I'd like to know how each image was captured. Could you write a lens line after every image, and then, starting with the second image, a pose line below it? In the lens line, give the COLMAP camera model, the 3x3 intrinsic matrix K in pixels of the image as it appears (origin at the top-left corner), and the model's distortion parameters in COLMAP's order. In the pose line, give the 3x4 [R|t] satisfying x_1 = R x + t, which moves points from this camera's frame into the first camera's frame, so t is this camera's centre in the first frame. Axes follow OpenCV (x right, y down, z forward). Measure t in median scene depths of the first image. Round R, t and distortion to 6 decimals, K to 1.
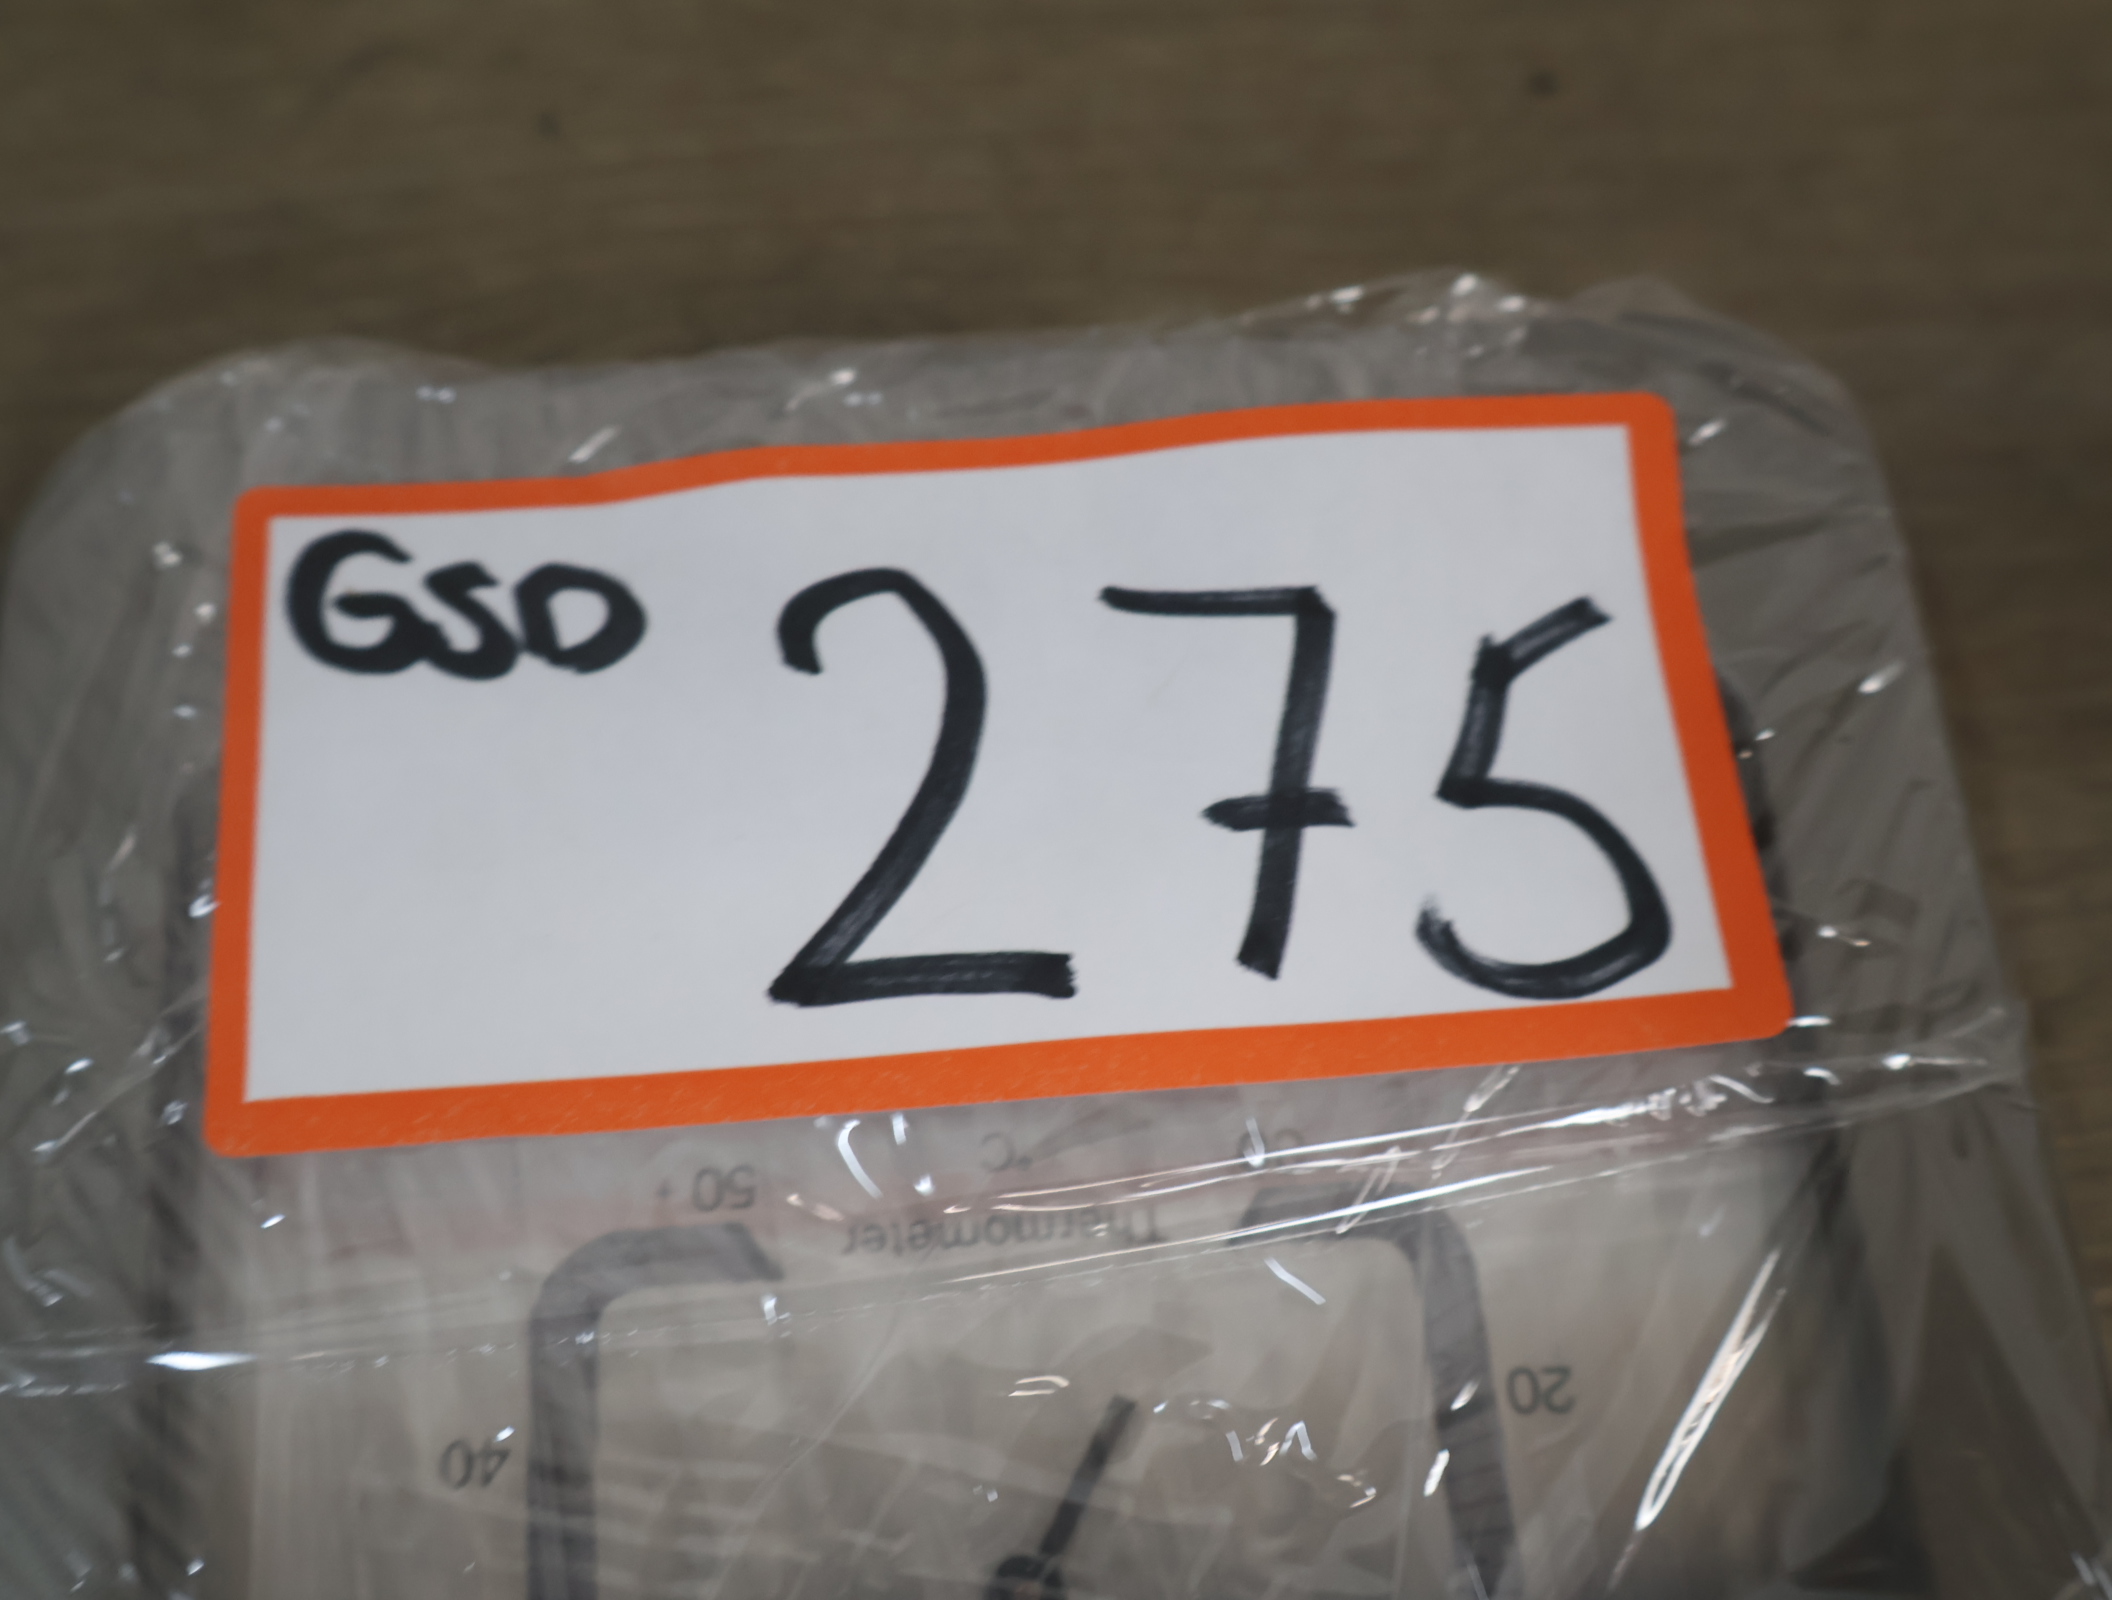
lens RADIAL K [[2405.8, 0, 1019.6], [0, 2405.8, 804.1], [0, 0, 1]] dist [-0.003505, -0.016905]
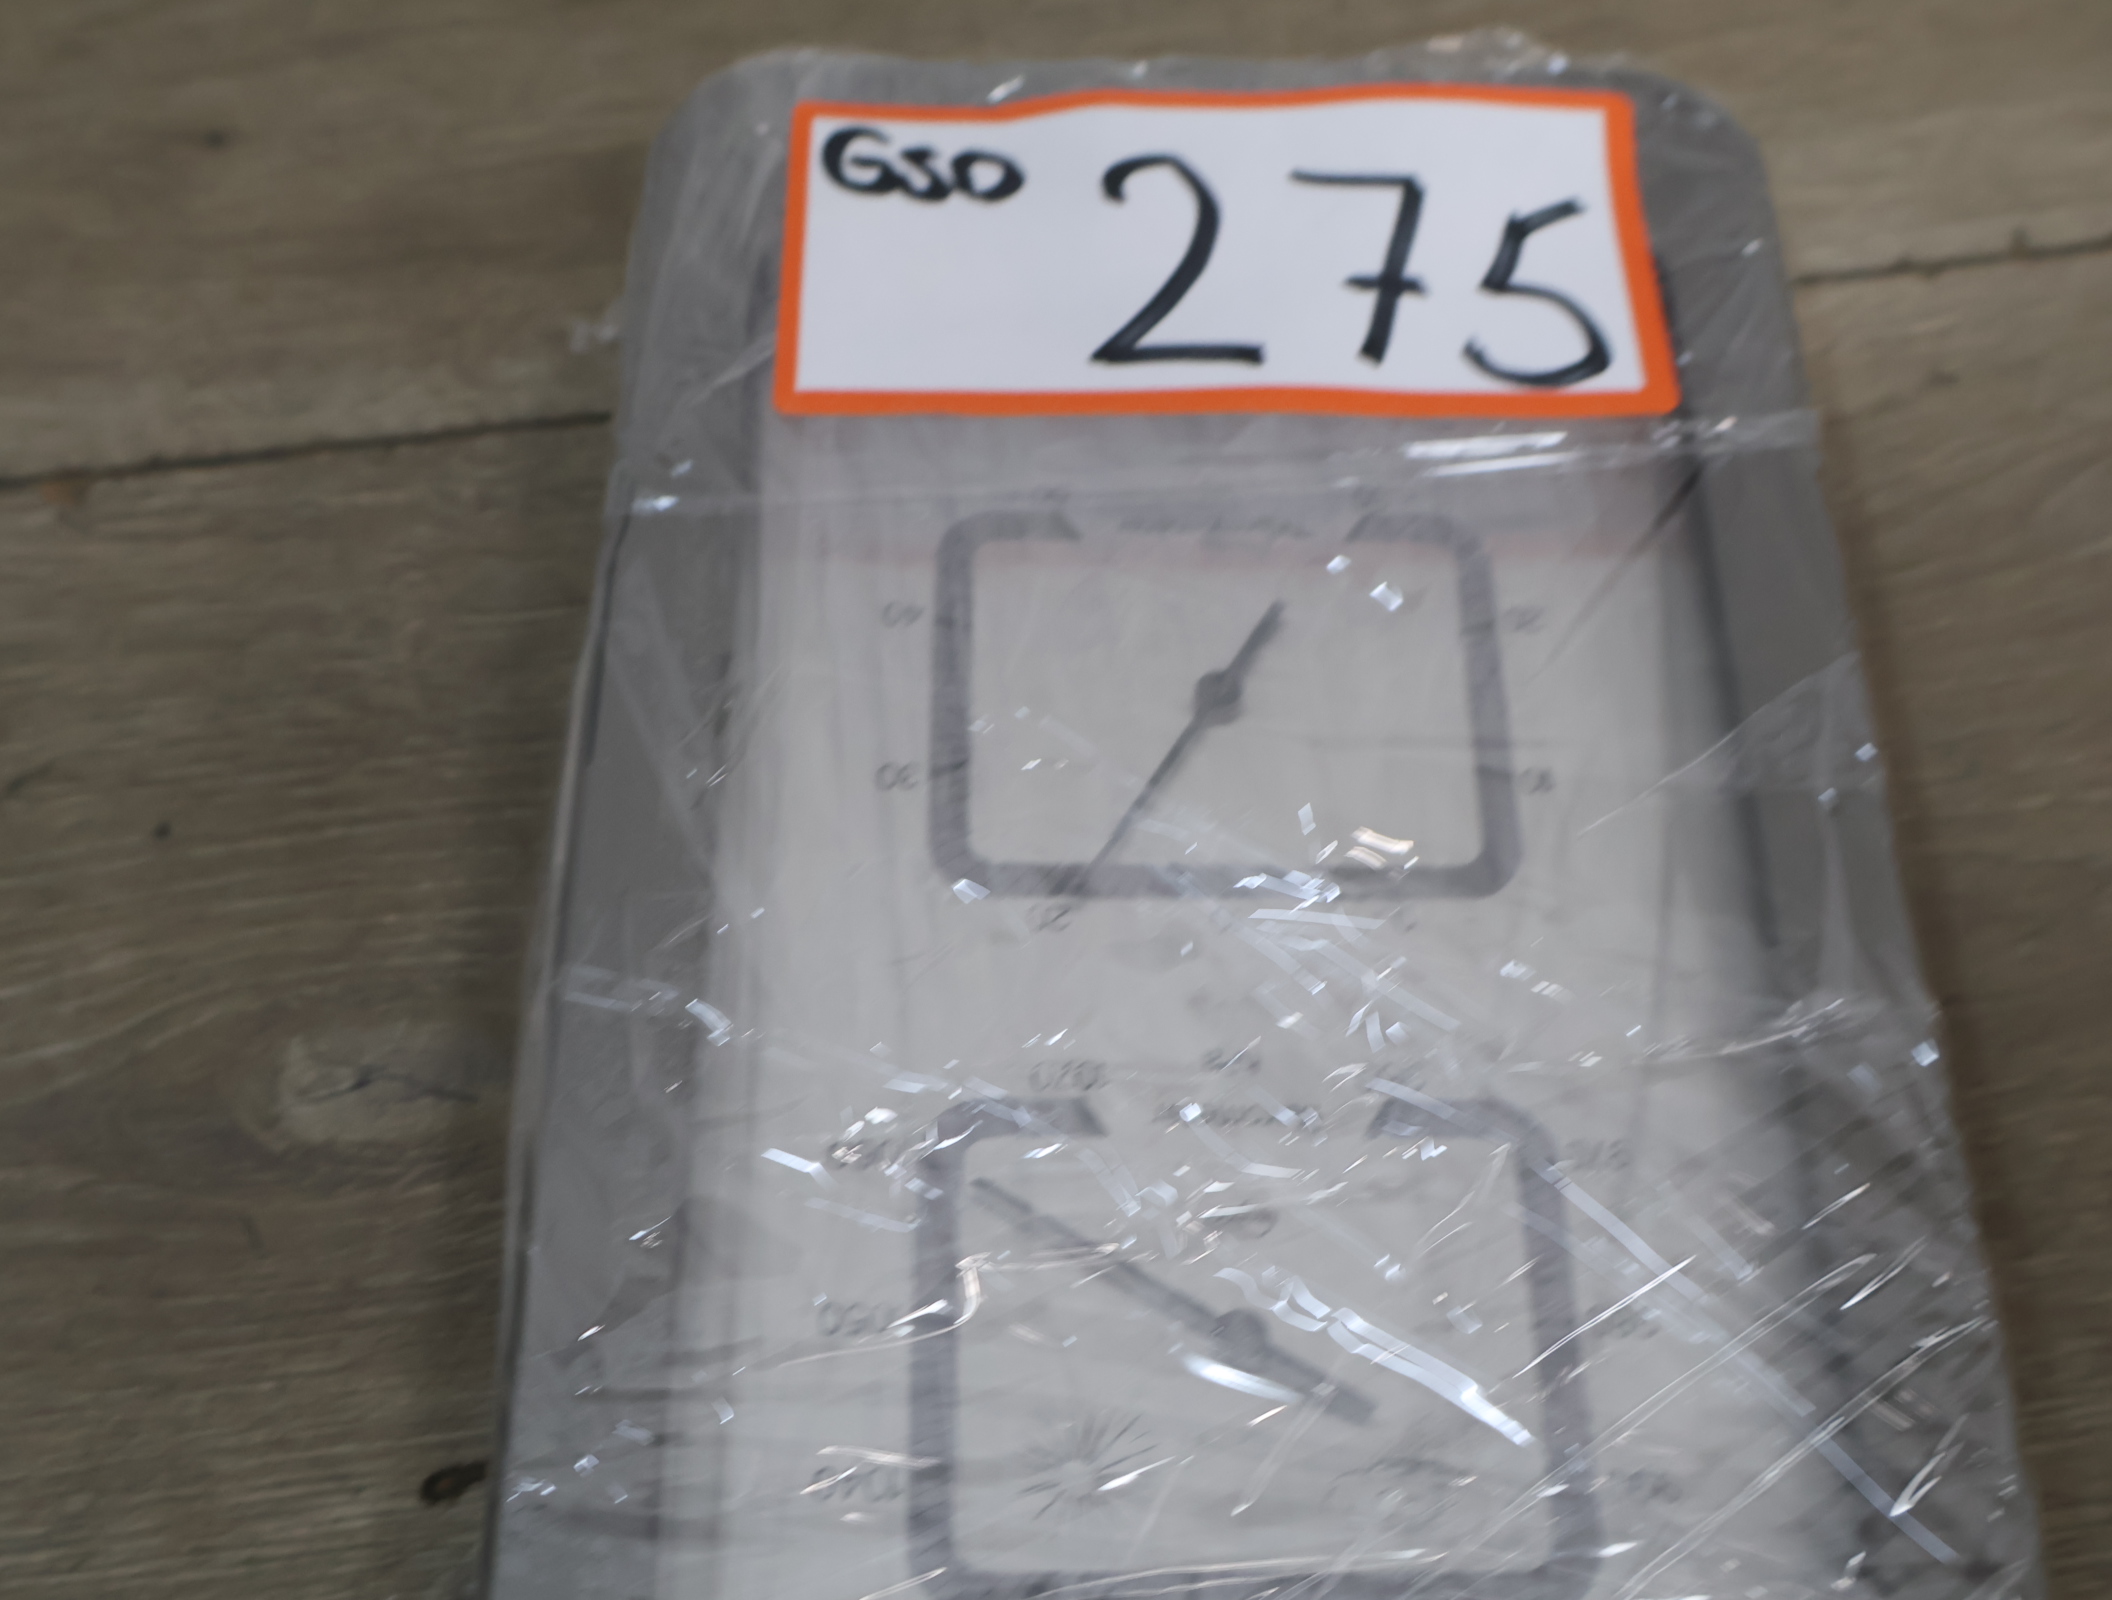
lens RADIAL K [[2405.8, 0, 1019.6], [0, 2405.8, 804.1], [0, 0, 1]] dist [-0.003505, -0.016905]
pose [[0.996673, 0.060933, -0.054132, -0.038205], [-0.067307, 0.989869, -0.125020, 0.591836], [0.045965, 0.128248, 0.990676, -0.665596]]
